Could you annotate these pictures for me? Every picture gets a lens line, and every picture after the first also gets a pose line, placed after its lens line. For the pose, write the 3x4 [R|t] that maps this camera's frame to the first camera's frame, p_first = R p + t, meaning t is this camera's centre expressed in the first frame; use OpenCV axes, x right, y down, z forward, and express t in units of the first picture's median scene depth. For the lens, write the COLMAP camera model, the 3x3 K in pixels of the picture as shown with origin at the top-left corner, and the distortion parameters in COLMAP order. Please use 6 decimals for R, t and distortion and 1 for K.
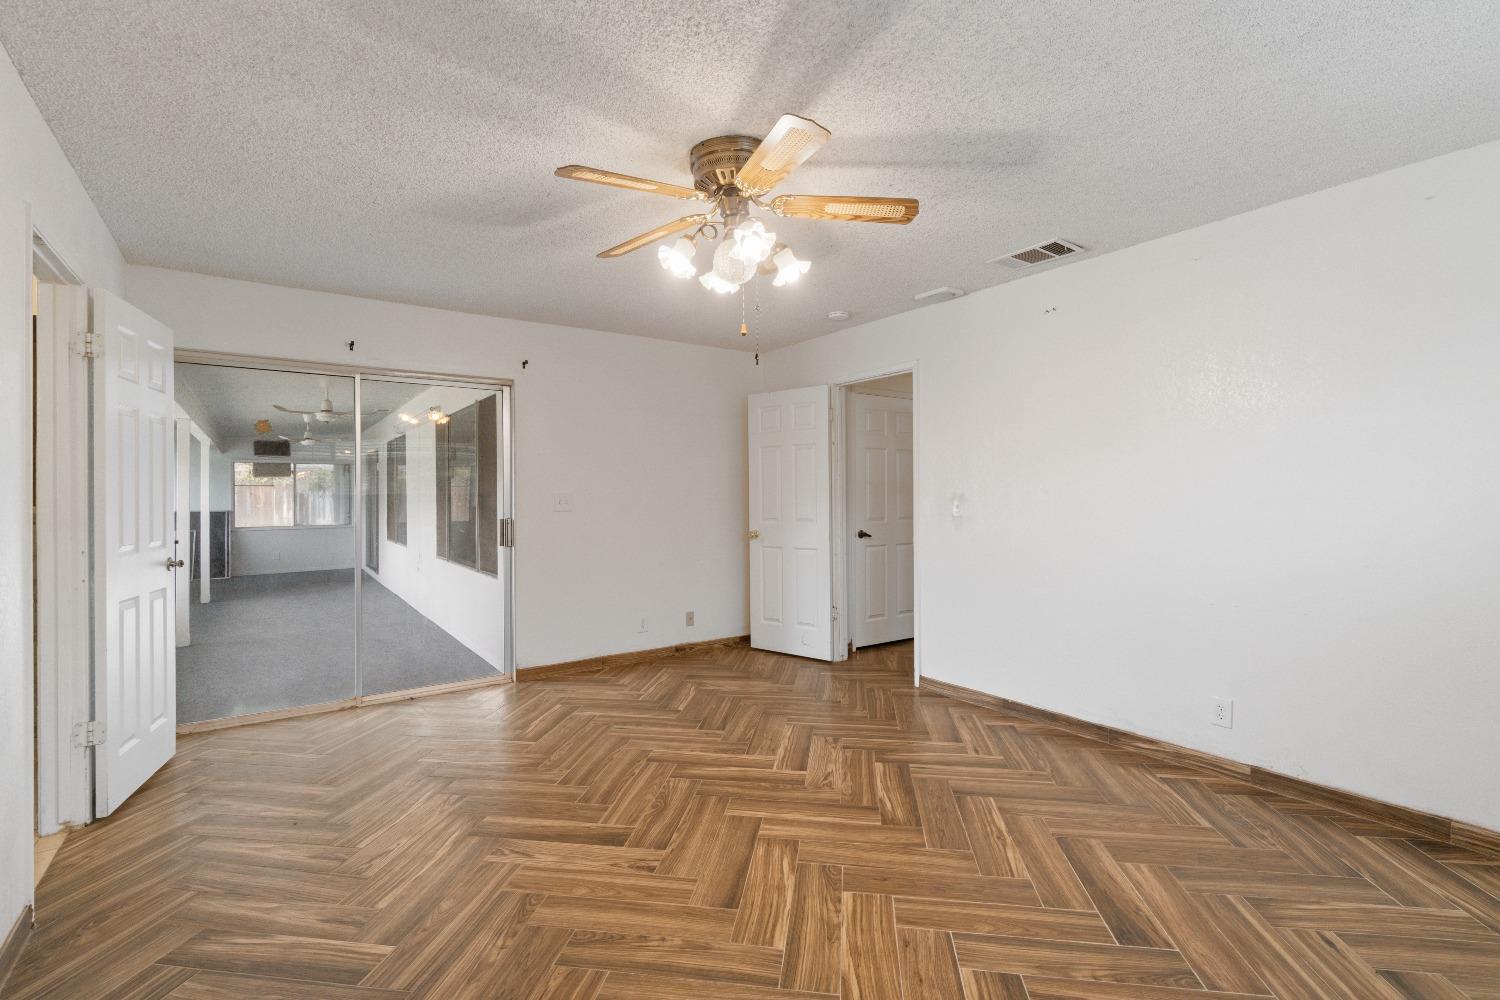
lens RADIAL K [[656.5, 0, 749.1], [0, 656.5, 494.6], [0, 0, 1]] dist [-0.000570, -0.000203]
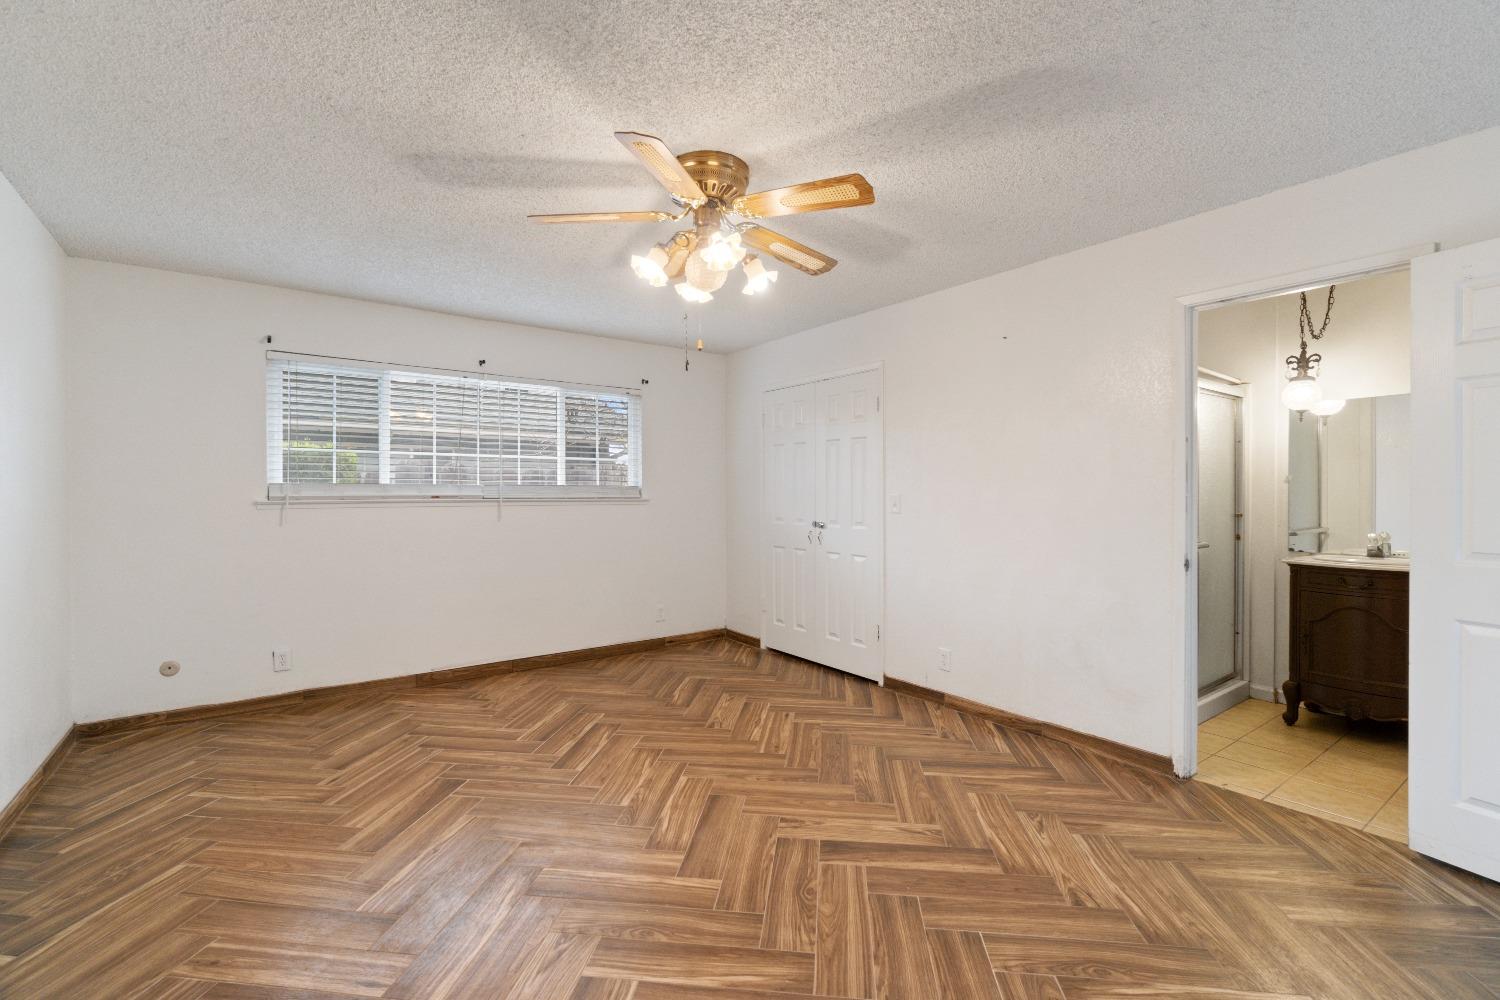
lens RADIAL K [[656.5, 0, 749.1], [0, 656.5, 494.6], [0, 0, 1]] dist [-0.000570, -0.000203]
pose [[-0.999743, 0.004778, -0.022163, -0.063989], [0.004712, 0.999984, 0.003001, -0.001511], [0.022177, 0.002896, -0.999750, 2.087165]]
